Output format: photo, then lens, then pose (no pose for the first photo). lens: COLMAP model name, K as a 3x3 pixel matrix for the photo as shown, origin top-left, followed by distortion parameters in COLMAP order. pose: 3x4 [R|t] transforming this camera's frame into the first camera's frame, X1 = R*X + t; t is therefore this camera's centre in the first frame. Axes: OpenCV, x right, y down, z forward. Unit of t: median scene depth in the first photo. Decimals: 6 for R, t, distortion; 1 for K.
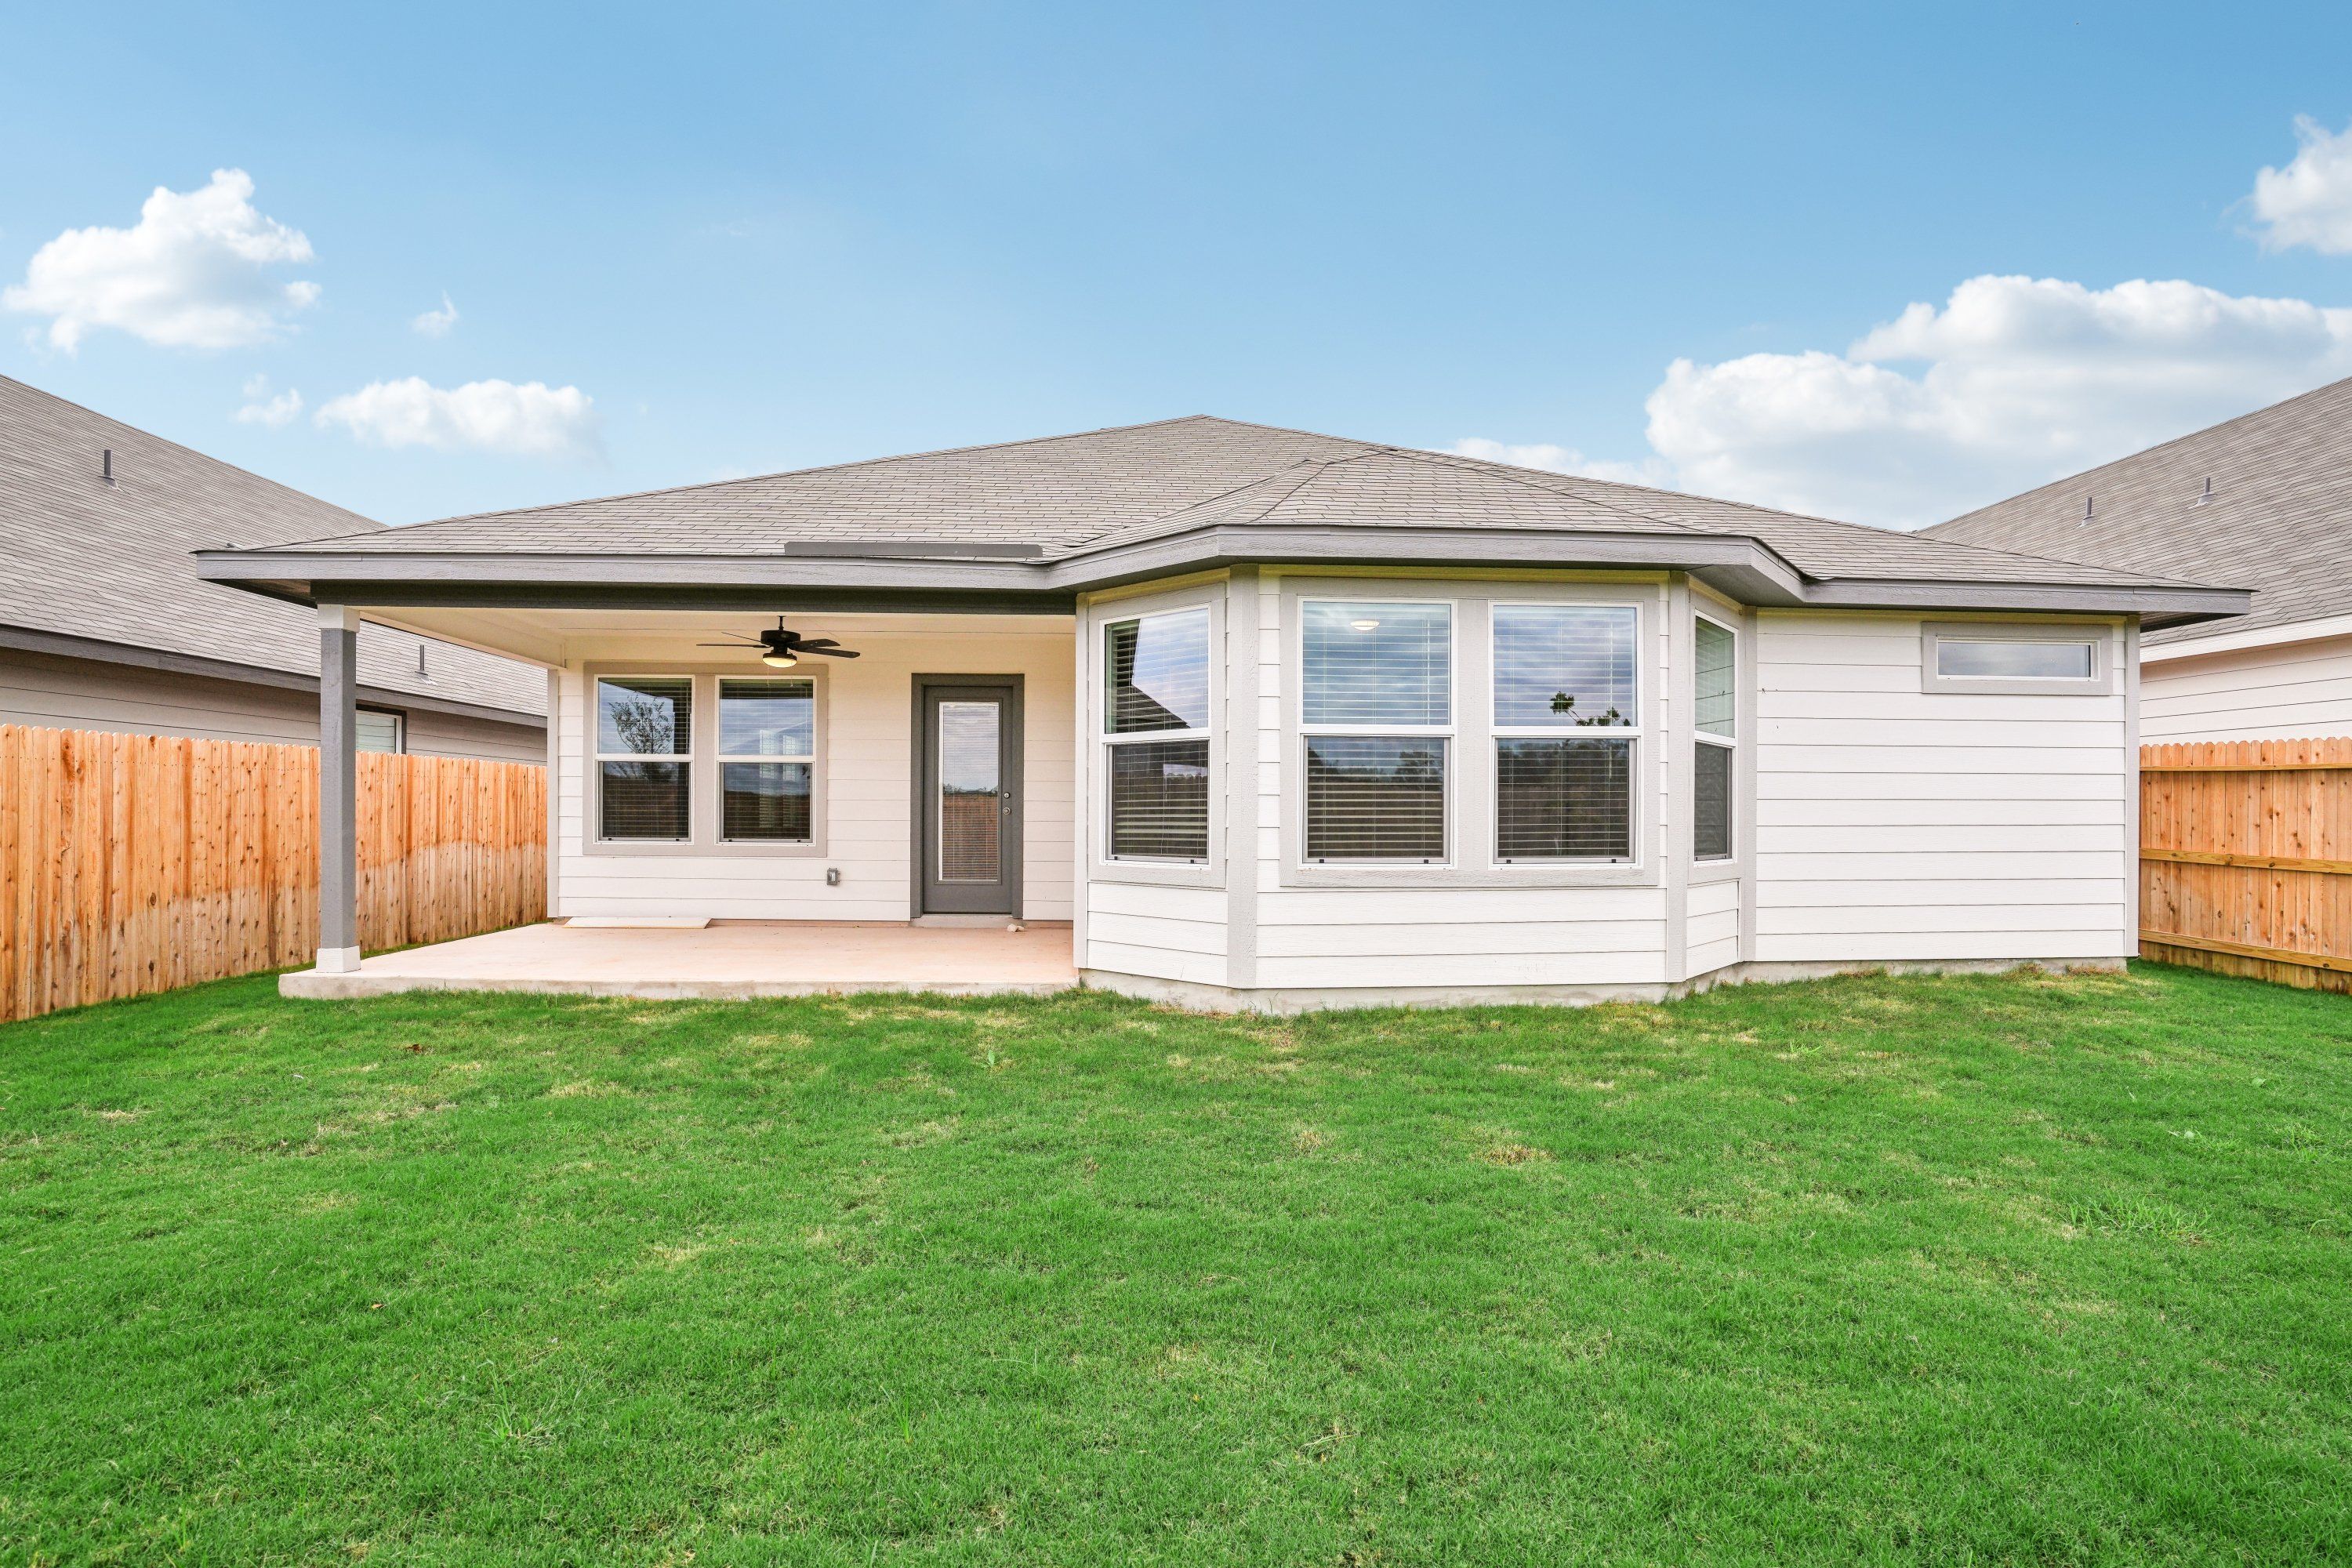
lens RADIAL K [[1138.3, 0, 1187.2], [0, 1138.3, 796.7], [0, 0, 1]] dist [-0.070815, 0.027529]
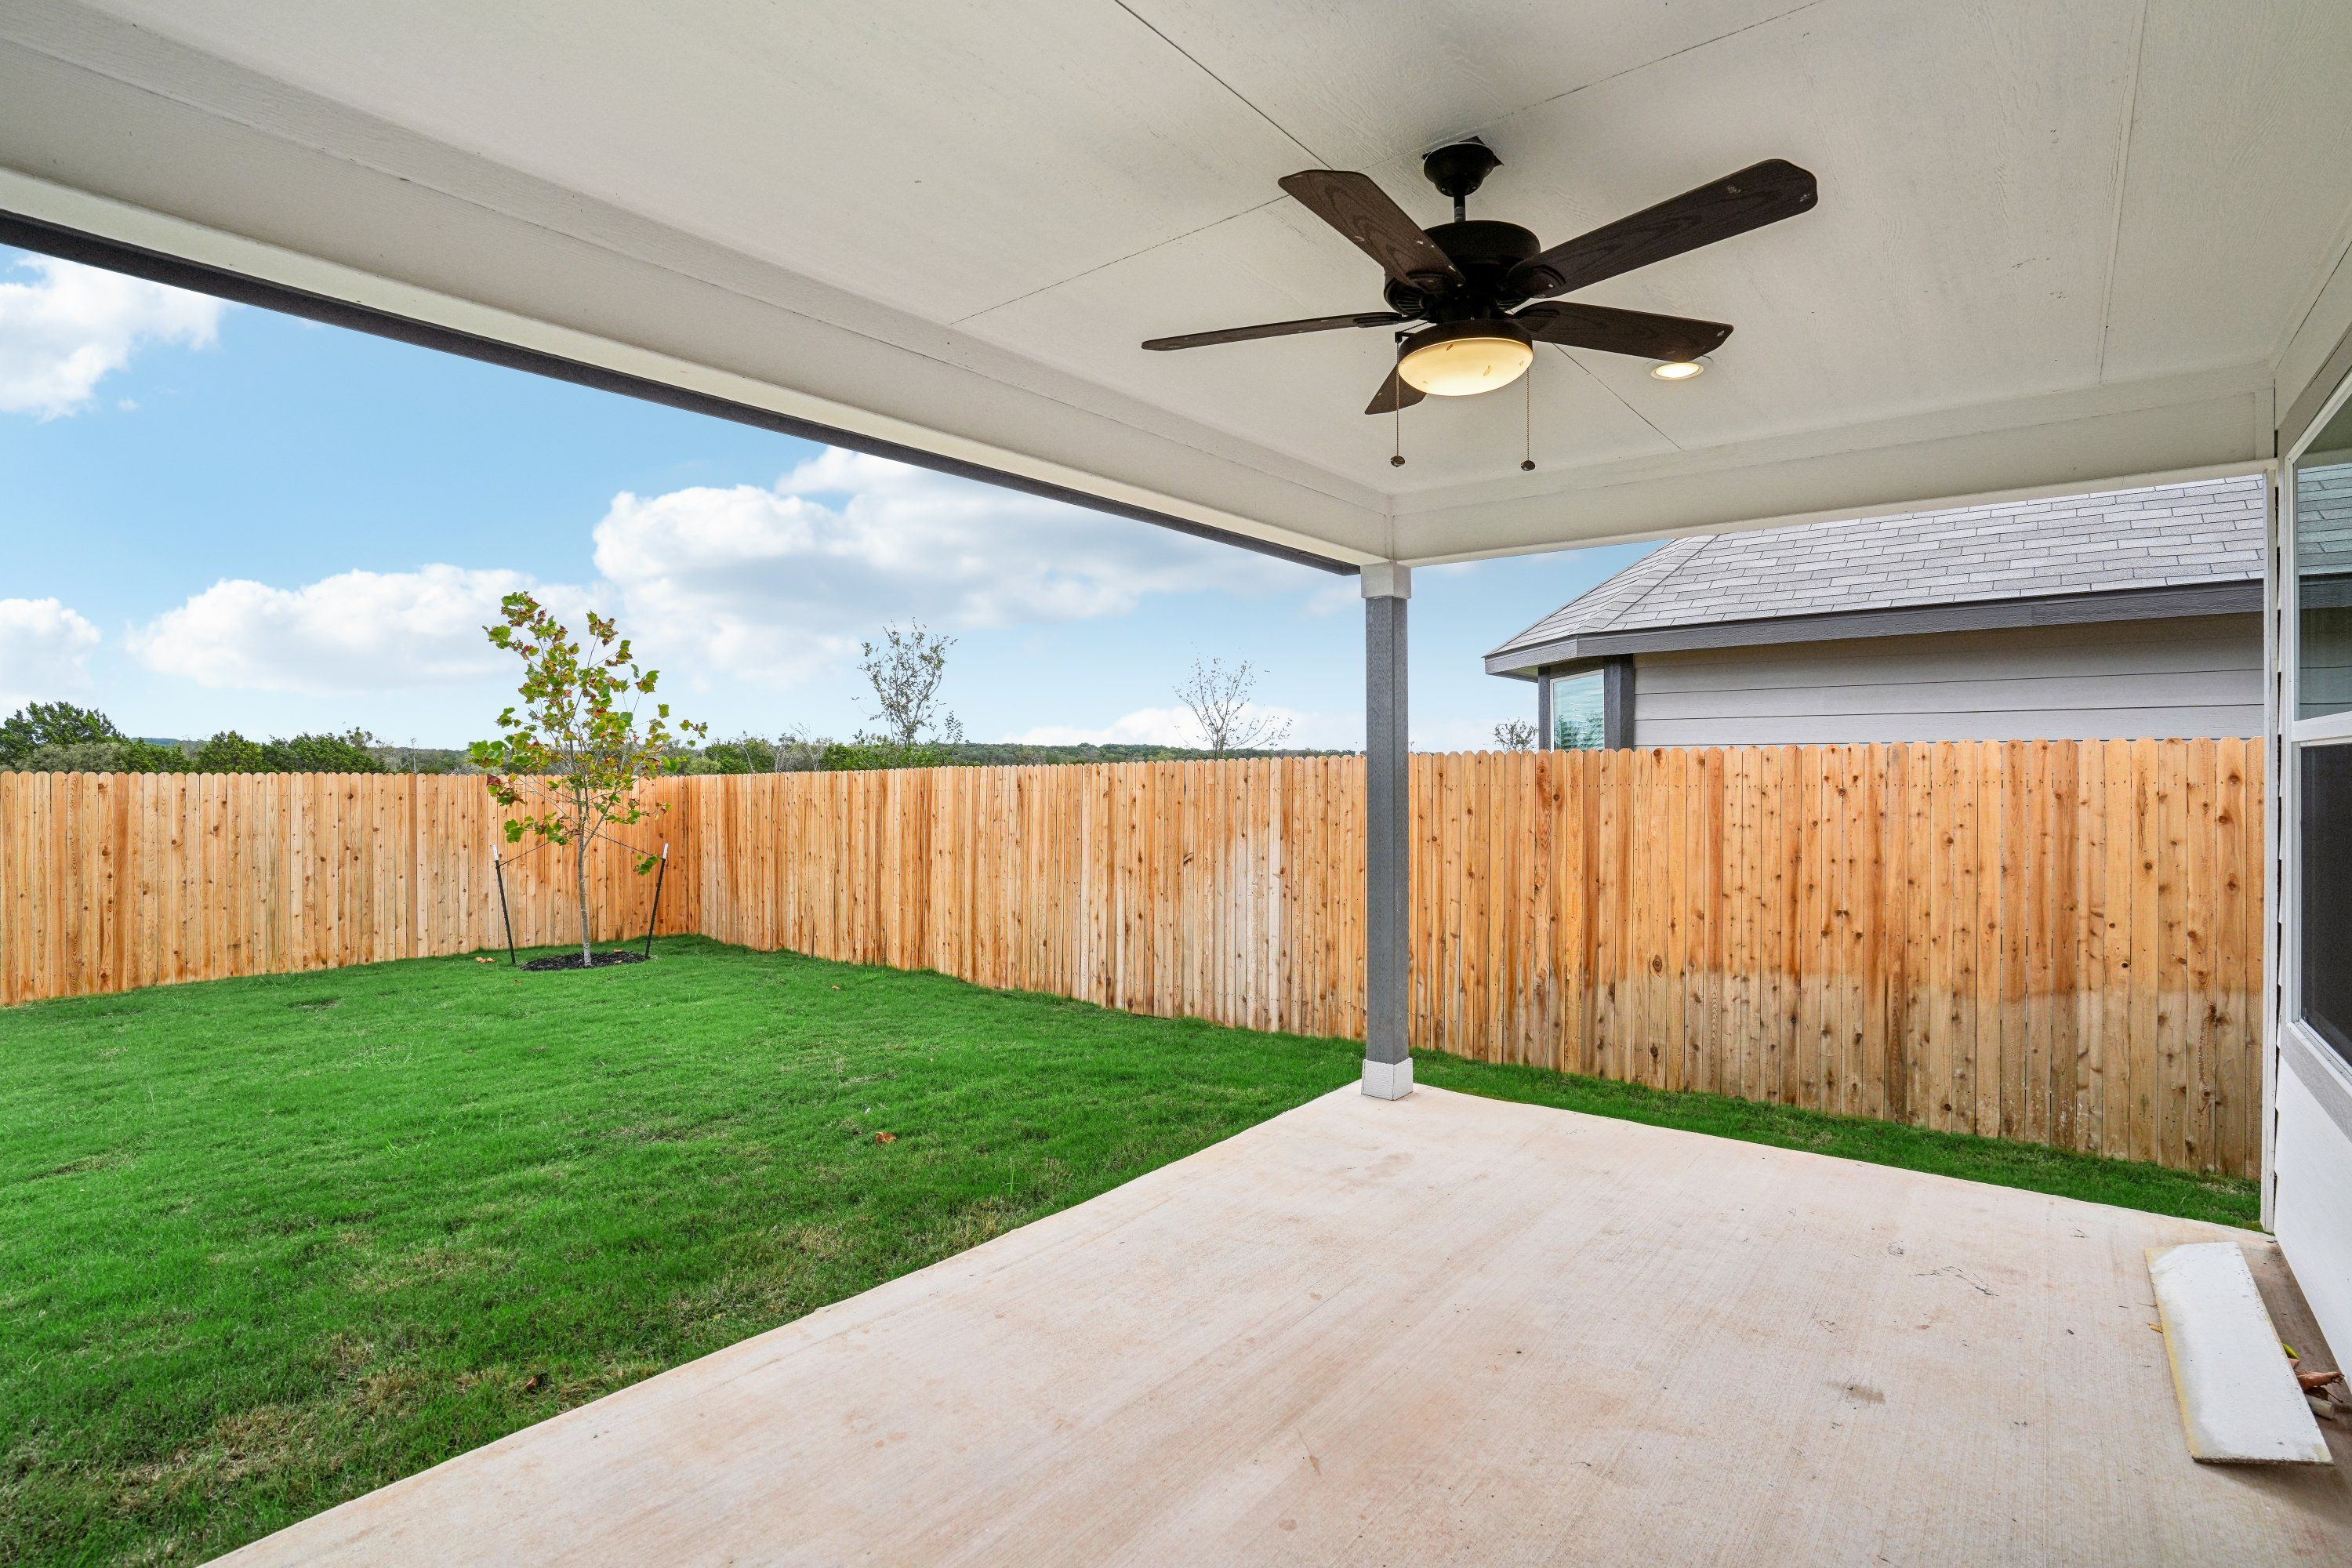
lens RADIAL K [[1121.5, 0, 1169.9], [0, 1121.5, 770.5], [0, 0, 1]] dist [-0.028674, 0.000839]
pose [[-0.656206, -0.004261, -0.754570, -0.141668], [0.009469, 0.999859, -0.013880, -0.033397], [0.754523, -0.016253, -0.656073, 1.273296]]
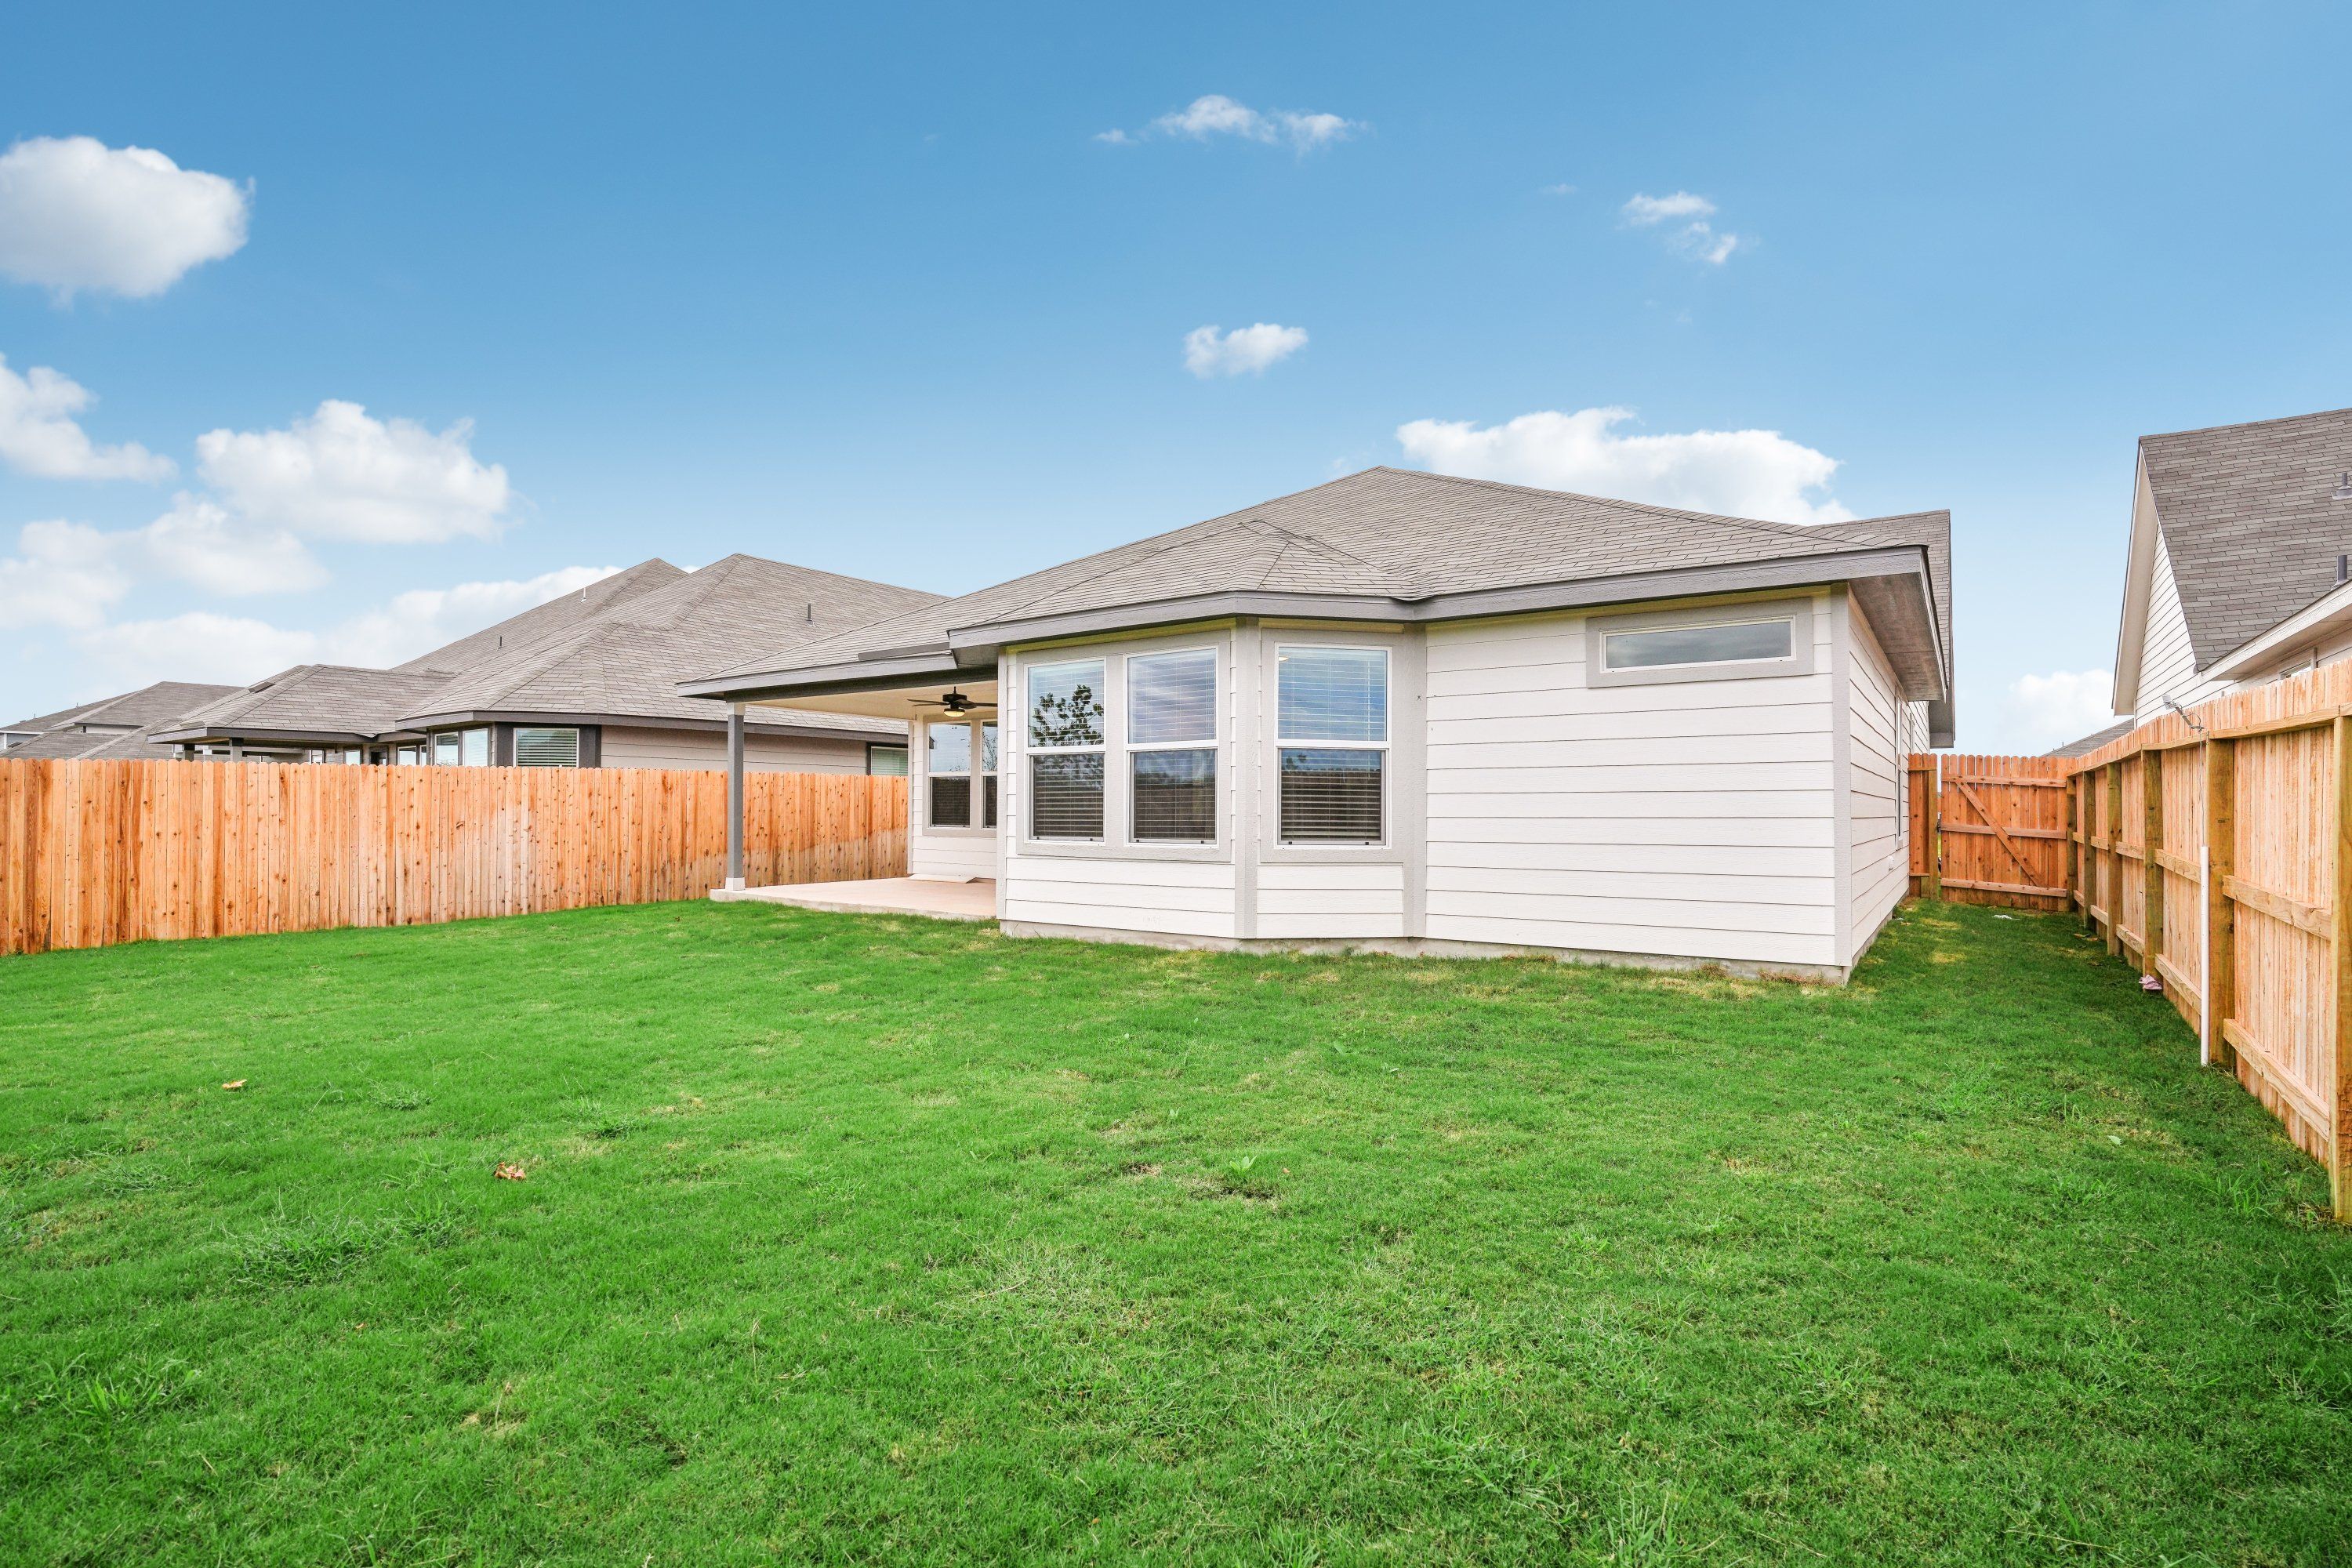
lens RADIAL K [[1121.5, 0, 1176.0], [0, 1121.5, 784.0], [0, 0, 1]] dist [-0.059672, 0.021054]
pose [[0.774785, -0.016518, -0.632009, 1.016682], [0.009026, 0.999846, -0.015067, 0.007034], [0.632160, 0.005969, 0.774815, -0.032290]]
